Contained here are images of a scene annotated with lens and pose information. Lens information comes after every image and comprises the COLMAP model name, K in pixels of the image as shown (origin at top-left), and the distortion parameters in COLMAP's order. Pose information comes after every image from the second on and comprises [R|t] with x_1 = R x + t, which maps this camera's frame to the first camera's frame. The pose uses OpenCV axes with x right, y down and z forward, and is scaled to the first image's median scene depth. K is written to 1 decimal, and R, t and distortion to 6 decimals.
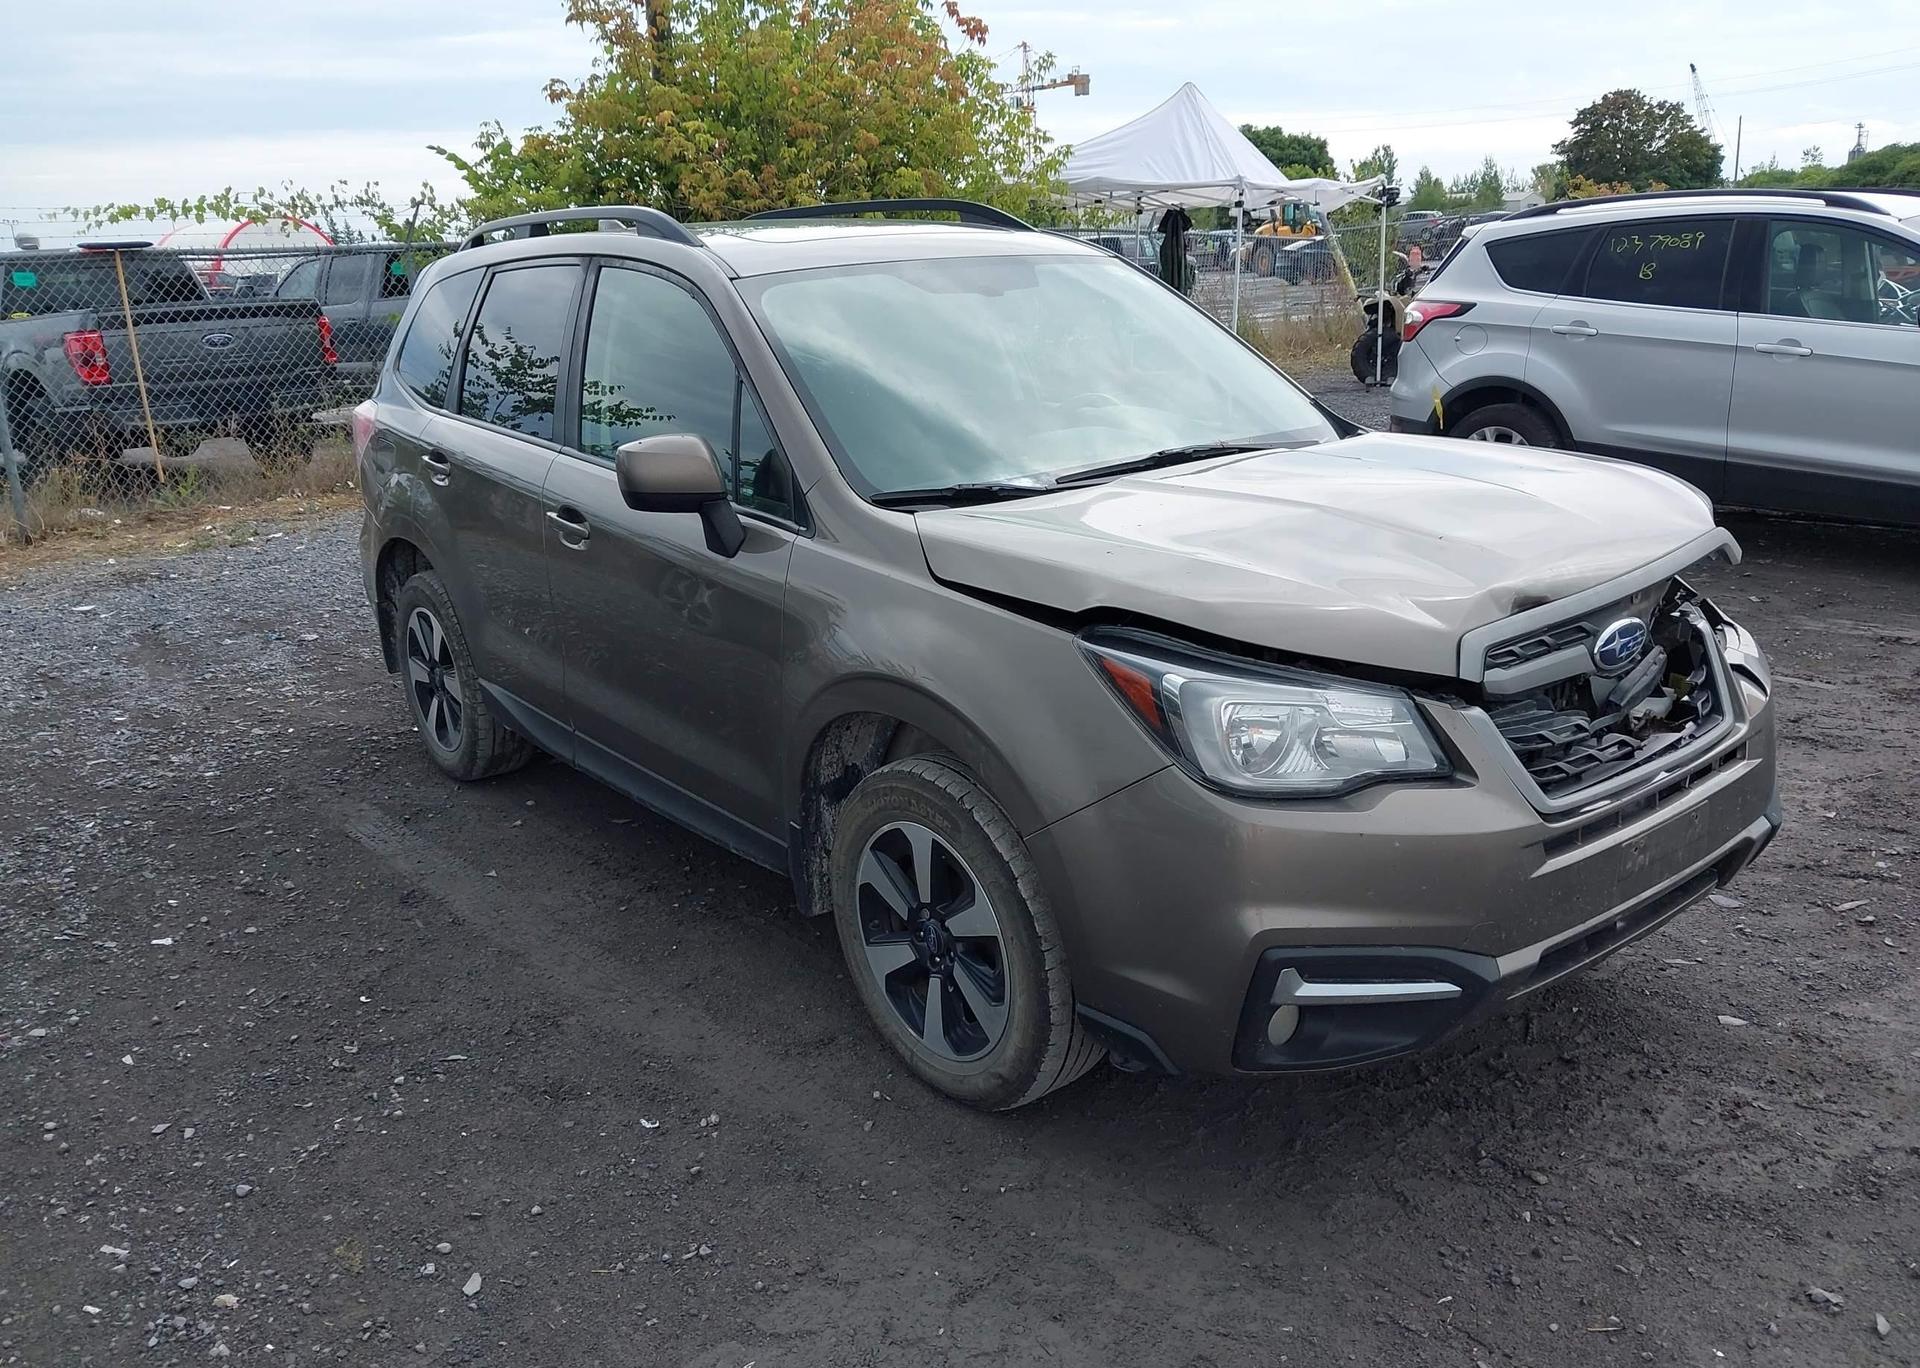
lens RADIAL K [[1529.9, 0, 913.9], [0, 1529.9, 728.5], [0, 0, 1]] dist [-0.006964, 0.006164]
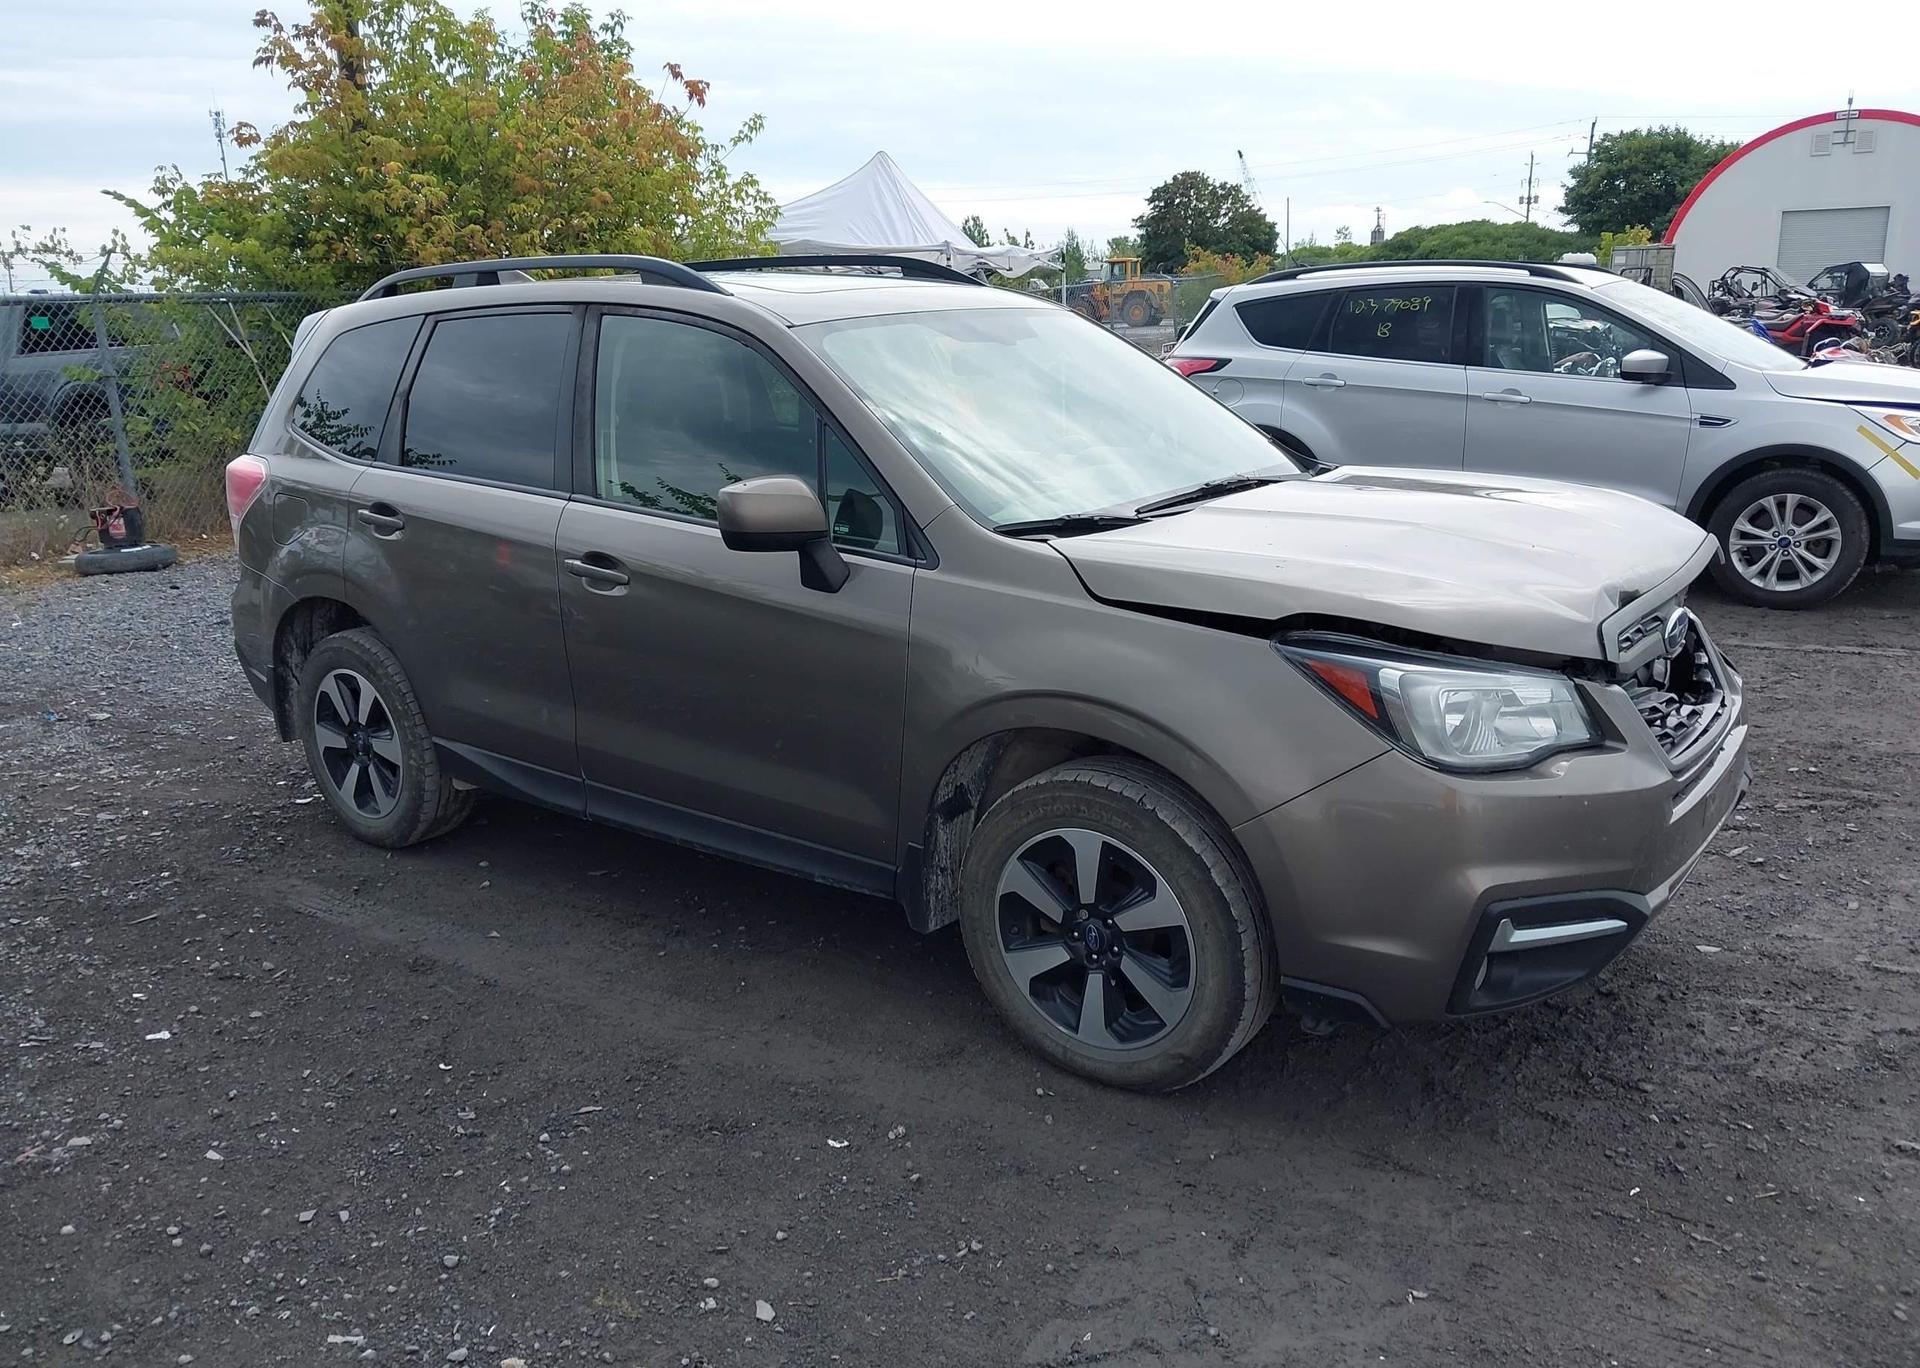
lens RADIAL K [[1529.9, 0, 903.3], [0, 1529.9, 737.8], [0, 0, 1]] dist [-0.006964, 0.006164]
pose [[0.968709, -0.057361, 0.241481, -0.313073], [0.065034, 0.997596, -0.023921, 0.013177], [-0.239528, 0.038877, 0.970111, -0.009614]]
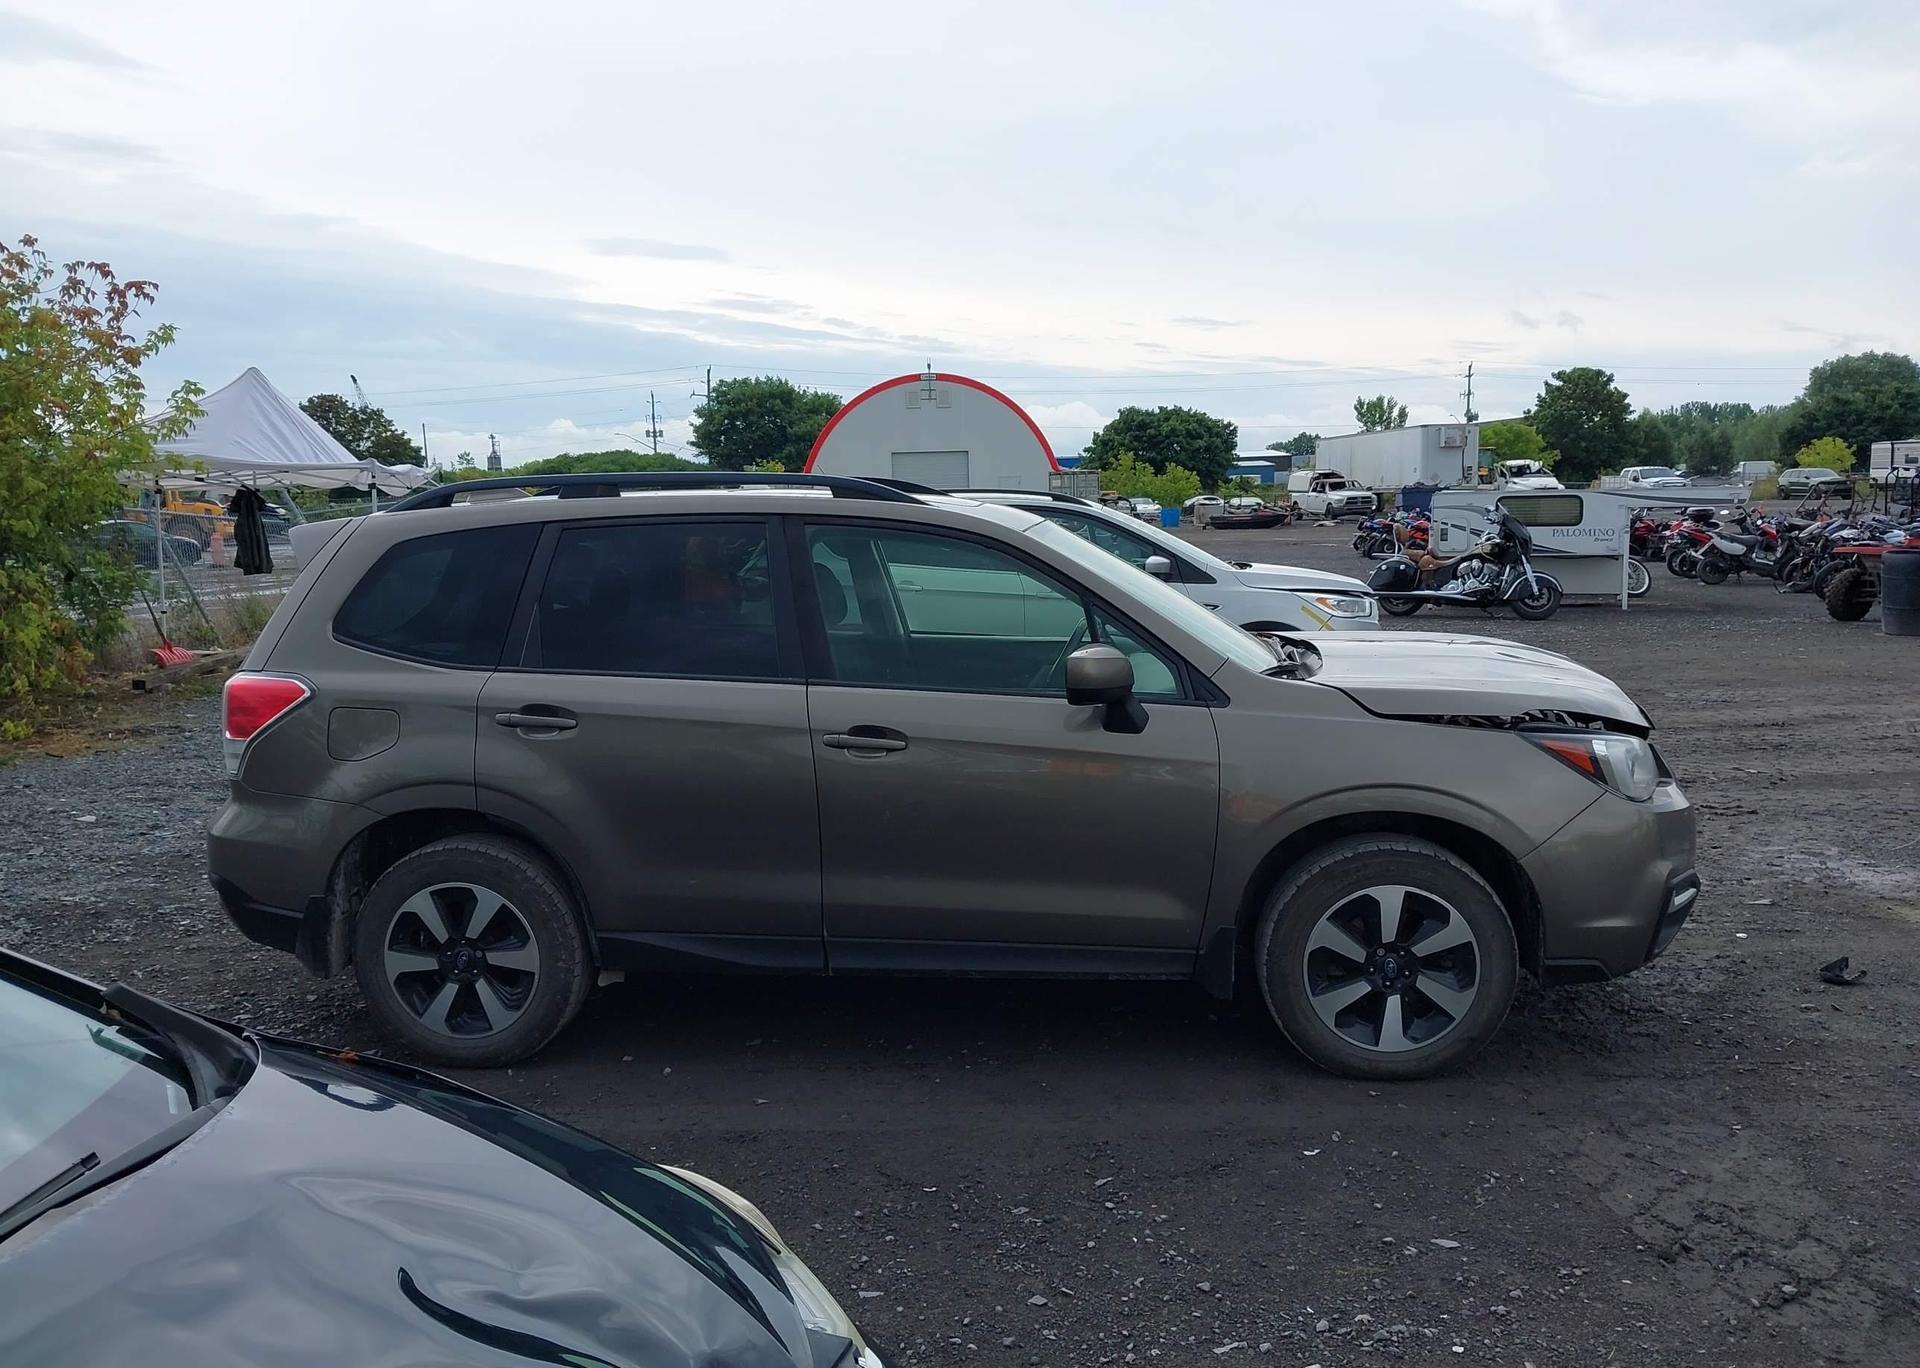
lens RADIAL K [[1529.9, 0, 973.2], [0, 1529.9, 691.7], [0, 0, 1]] dist [-0.006964, 0.006164]
pose [[0.682165, -0.065363, 0.728271, -1.107079], [0.210982, 0.971229, -0.110455, -0.033932], [-0.700098, 0.229001, 0.676329, 0.202539]]
